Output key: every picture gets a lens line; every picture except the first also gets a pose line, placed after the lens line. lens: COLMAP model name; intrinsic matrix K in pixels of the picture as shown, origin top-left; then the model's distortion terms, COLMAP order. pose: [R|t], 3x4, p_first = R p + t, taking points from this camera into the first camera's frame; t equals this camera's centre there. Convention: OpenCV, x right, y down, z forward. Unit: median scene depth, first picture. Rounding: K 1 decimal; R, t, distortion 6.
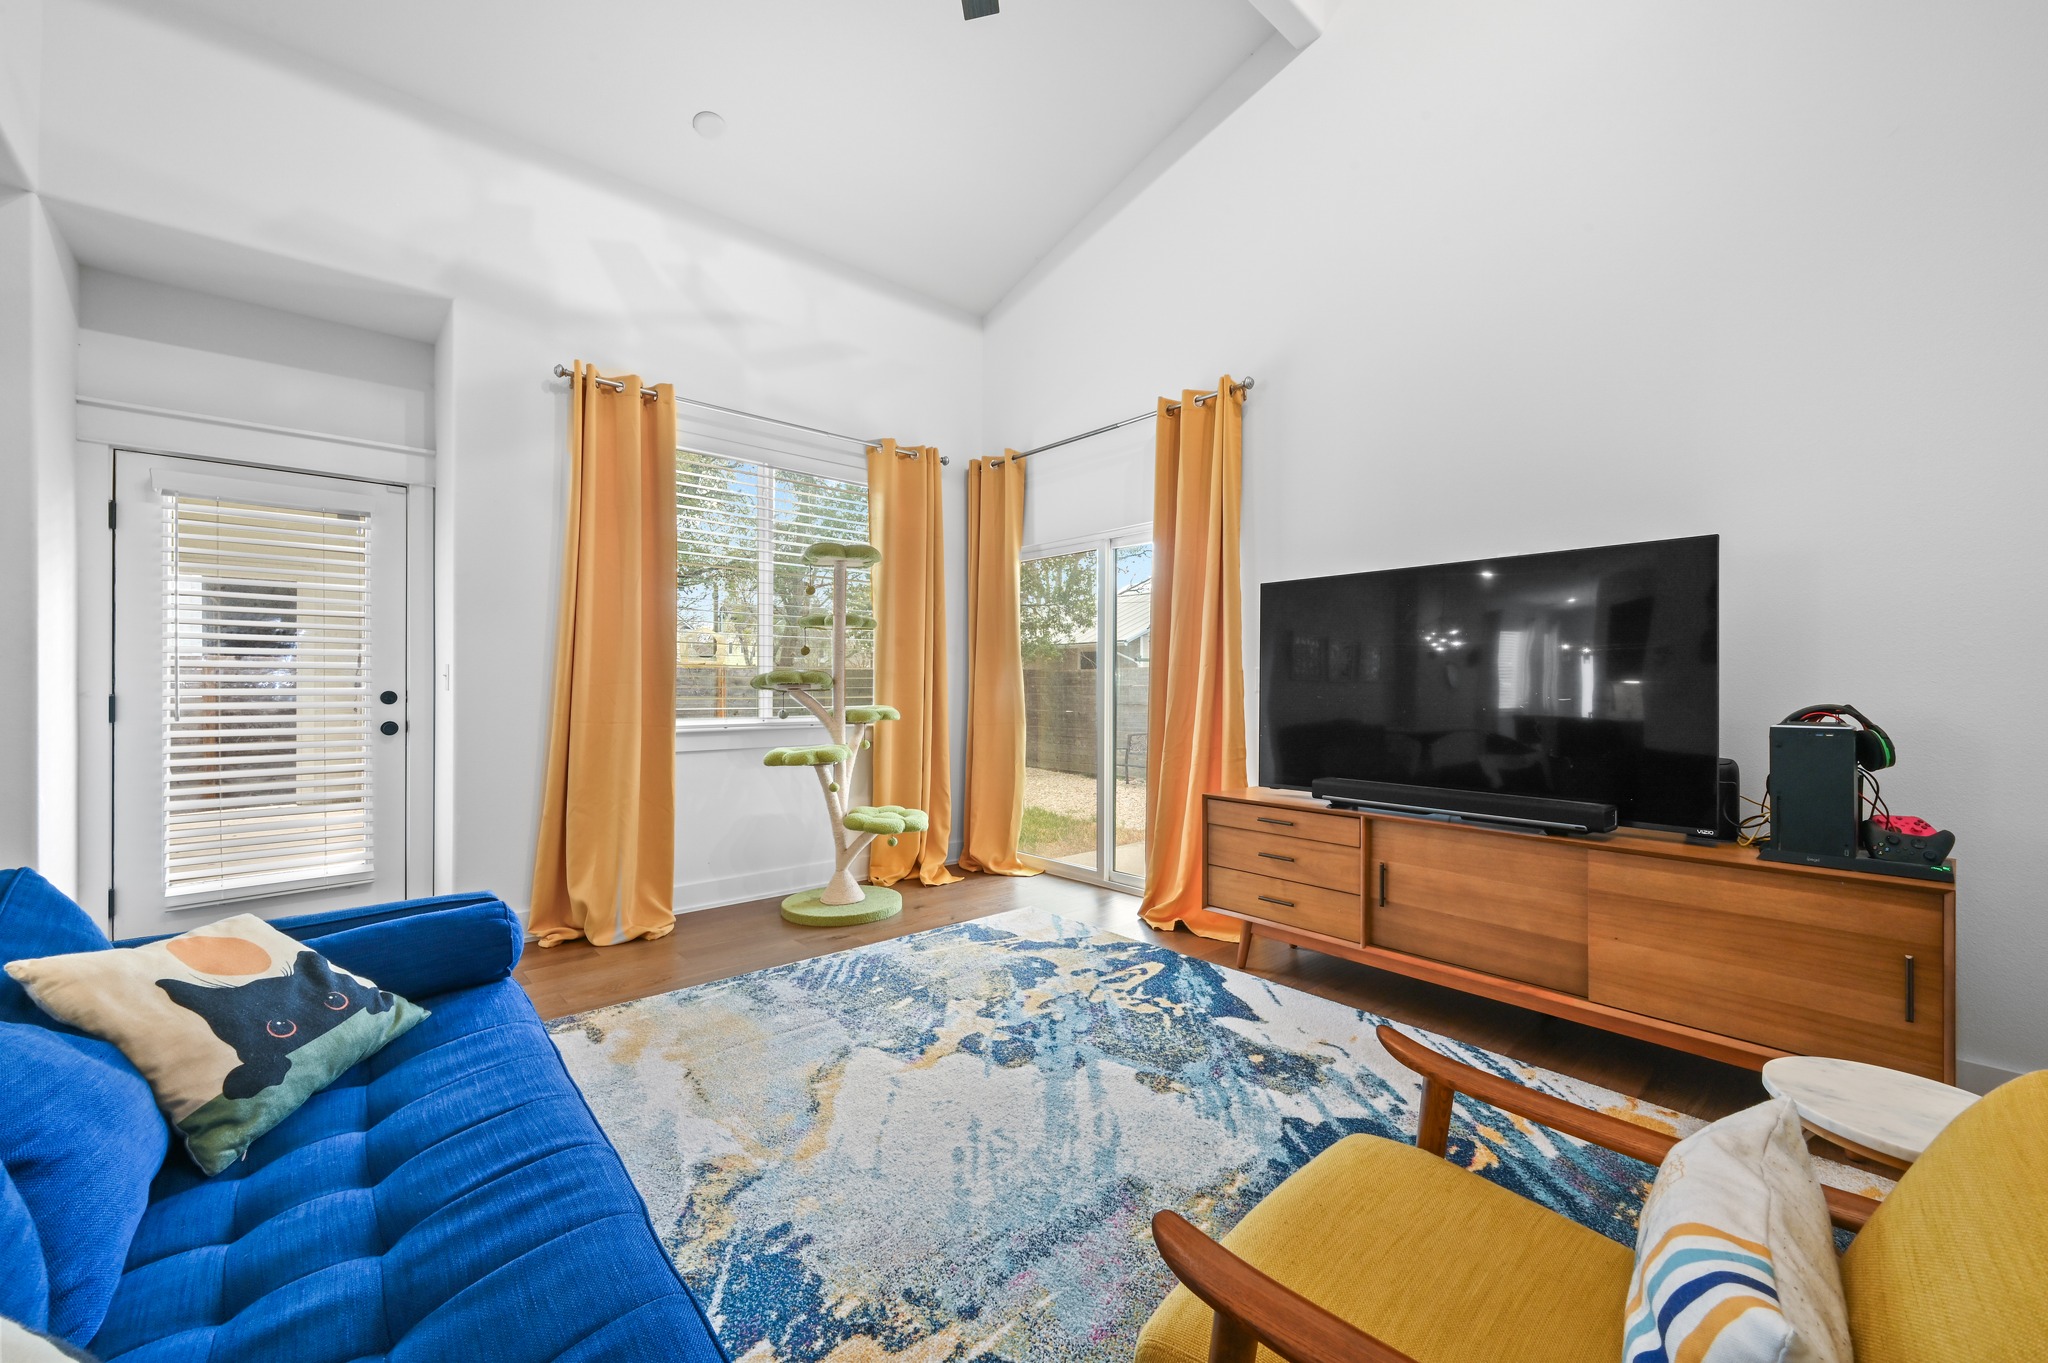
lens RADIAL K [[805.3, 0, 1027.6], [0, 805.3, 684.7], [0, 0, 1]] dist [-0.002401, 0.000019]
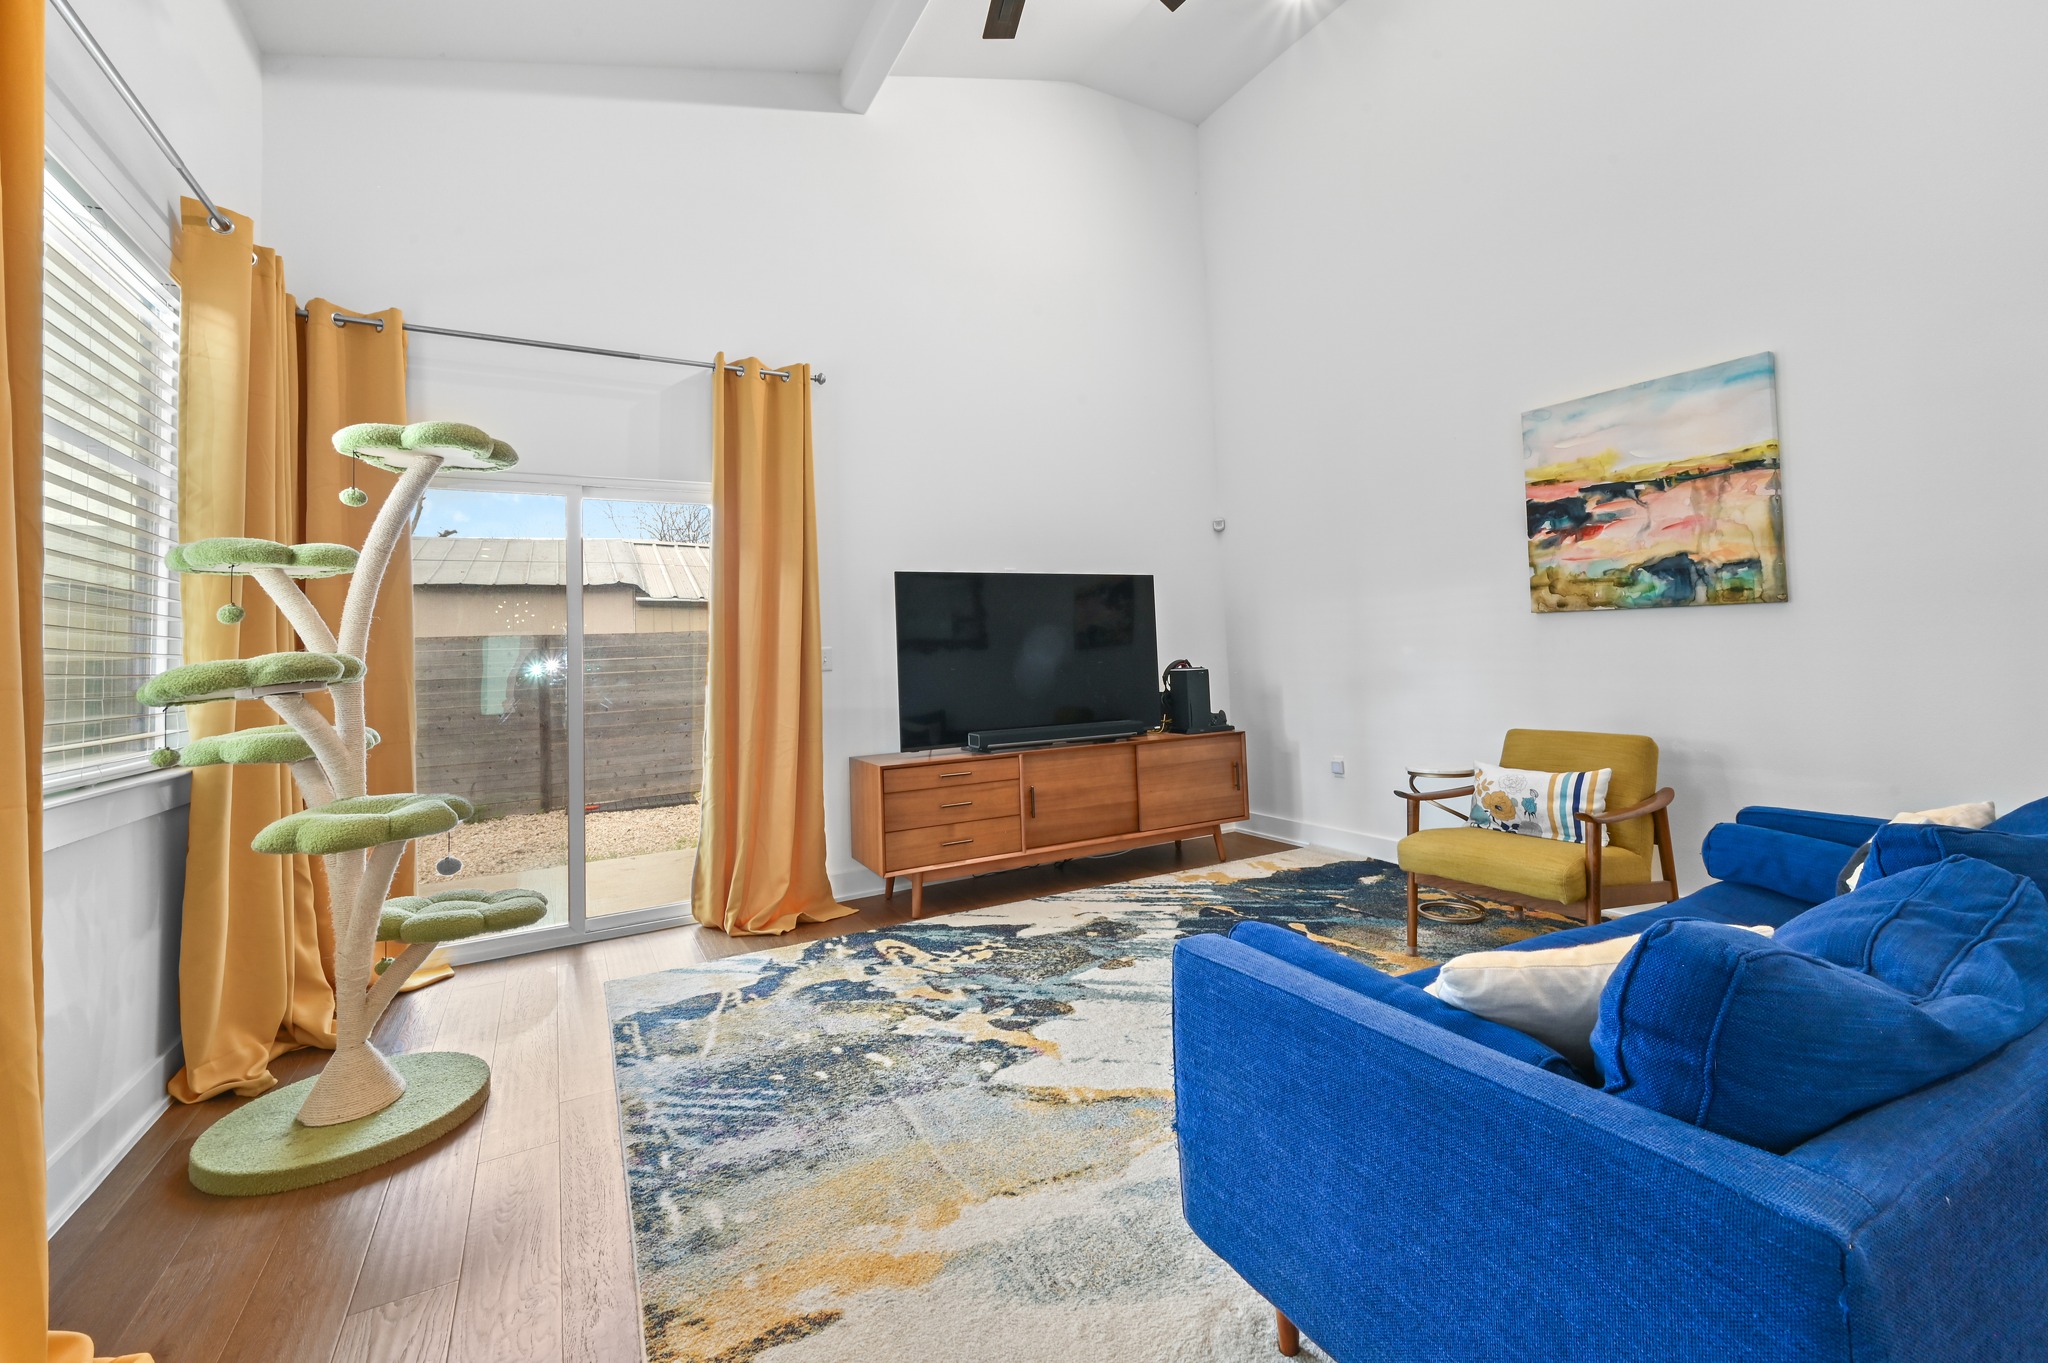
lens RADIAL K [[843.1, 0, 1054.0], [0, 843.1, 613.2], [0, 0, 1]] dist [-0.000686, 0.000037]
pose [[0.227318, 0.036785, 0.973126, -0.935312], [0.042355, 0.997967, -0.047618, -0.001753], [-0.972899, 0.052041, 0.225298, 0.605654]]
